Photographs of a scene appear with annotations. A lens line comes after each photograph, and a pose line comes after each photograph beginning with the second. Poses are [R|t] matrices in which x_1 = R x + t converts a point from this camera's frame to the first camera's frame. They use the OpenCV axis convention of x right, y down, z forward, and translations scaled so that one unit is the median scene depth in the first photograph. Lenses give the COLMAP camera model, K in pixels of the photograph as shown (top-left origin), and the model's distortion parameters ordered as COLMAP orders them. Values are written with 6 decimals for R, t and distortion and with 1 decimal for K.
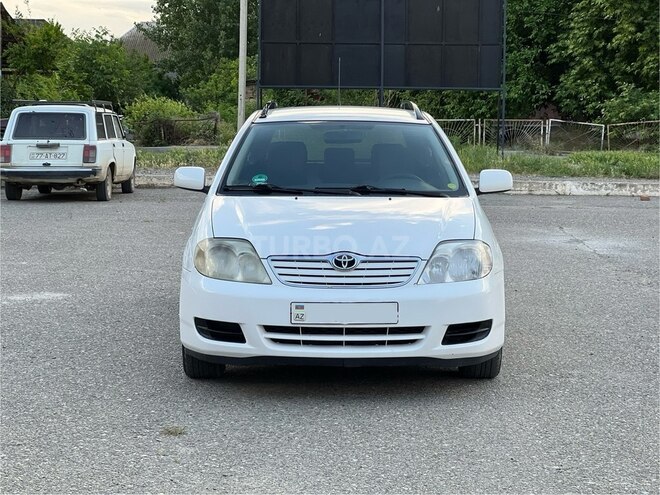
lens RADIAL K [[1431.0, 0, 334.2], [0, 1431.0, 246.6], [0, 0, 1]] dist [0.165198, 0.000000]
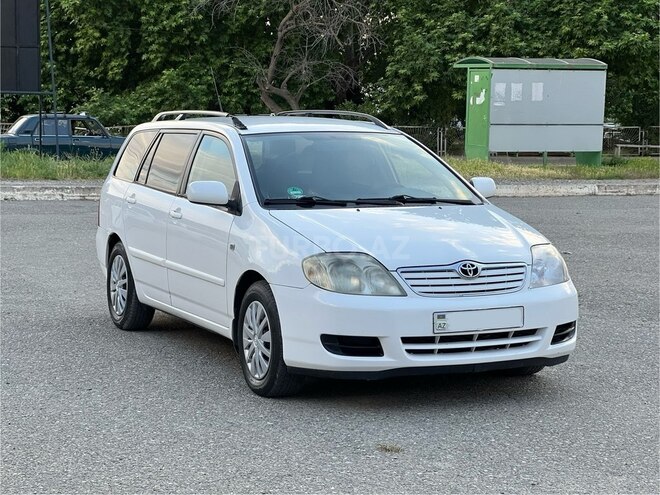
lens RADIAL K [[1431.0, 0, 328.7], [0, 1431.0, 250.5], [0, 0, 1]] dist [0.165198, 0.000000]
pose [[0.909305, -0.041852, 0.414020, -0.443805], [0.041469, 0.999091, 0.009917, -0.015478], [-0.414059, 0.008152, 0.910214, 0.092643]]
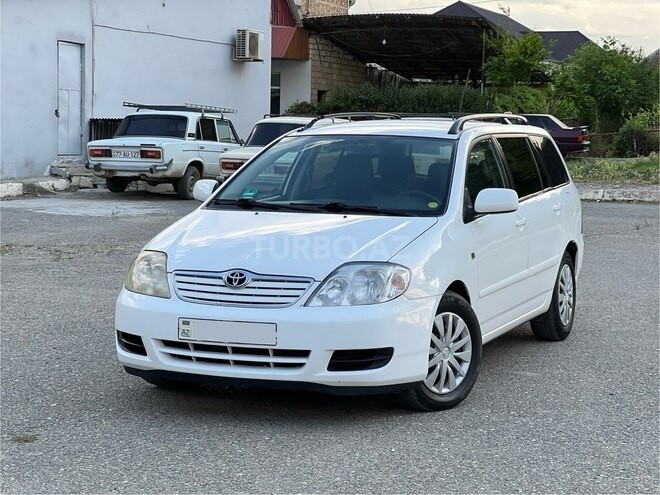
lens RADIAL K [[1431.0, 0, 327.0], [0, 1431.0, 247.2], [0, 0, 1]] dist [0.165198, 0.000000]
pose [[0.920457, 0.033265, -0.389425, 0.388157], [-0.035894, 0.999355, 0.000524, -0.012229], [0.389191, 0.013496, 0.921058, 0.105176]]
